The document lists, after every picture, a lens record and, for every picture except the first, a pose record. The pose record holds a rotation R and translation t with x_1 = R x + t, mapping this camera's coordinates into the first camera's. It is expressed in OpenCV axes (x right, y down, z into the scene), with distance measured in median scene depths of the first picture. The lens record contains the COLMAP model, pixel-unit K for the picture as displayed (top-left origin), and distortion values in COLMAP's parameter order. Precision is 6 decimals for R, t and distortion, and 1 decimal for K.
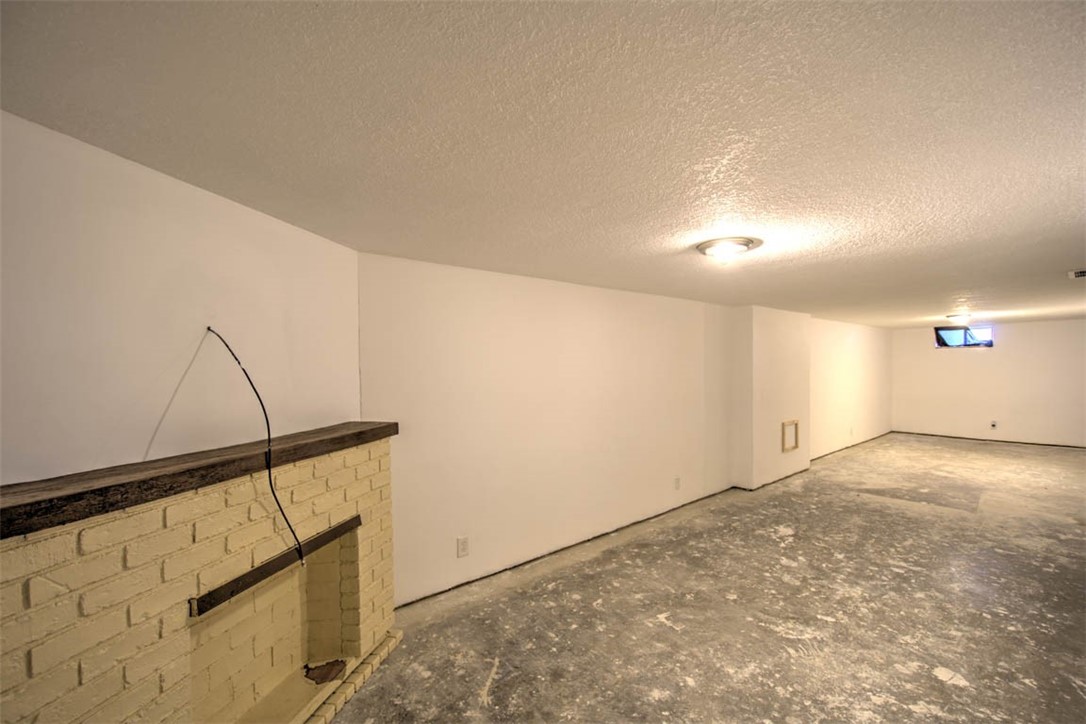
lens RADIAL K [[468.4, 0, 543.0], [0, 468.4, 362.0], [0, 0, 1]] dist [0.001010, -0.001010]
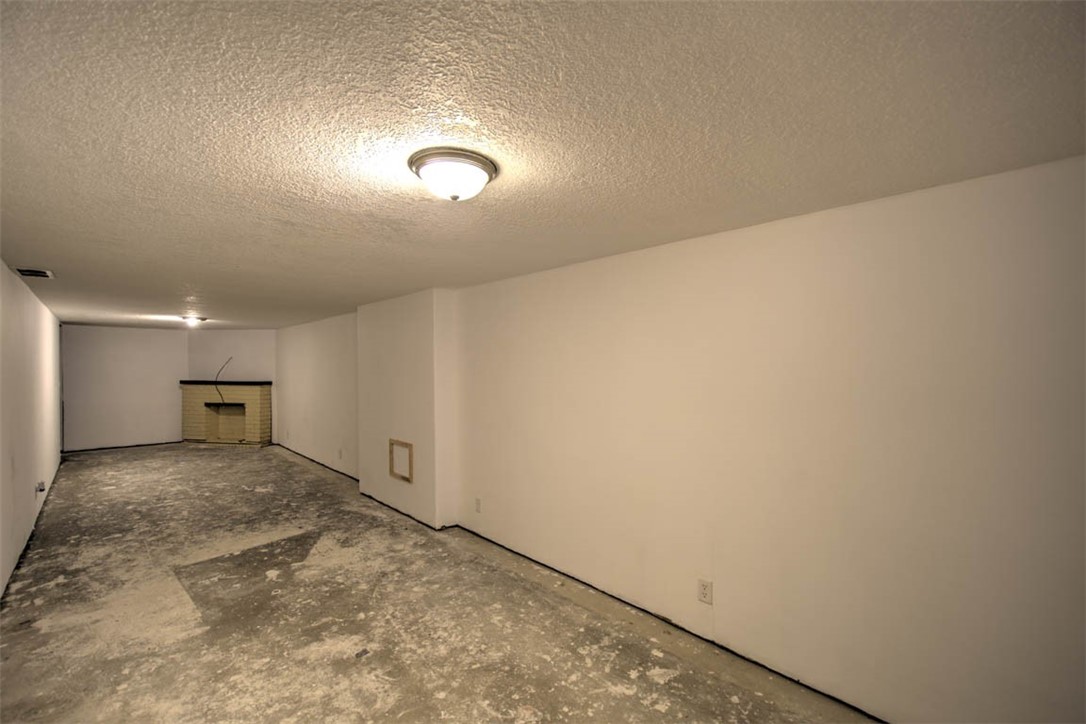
lens RADIAL K [[466.3, 0, 544.8], [0, 466.3, 370.5], [0, 0, 1]] dist [-0.001038, -0.000625]
pose [[0.052606, 0.022040, -0.998372, 1.969580], [0.007994, 0.999715, 0.022491, -0.007130], [0.998583, -0.009164, 0.052415, 1.816723]]
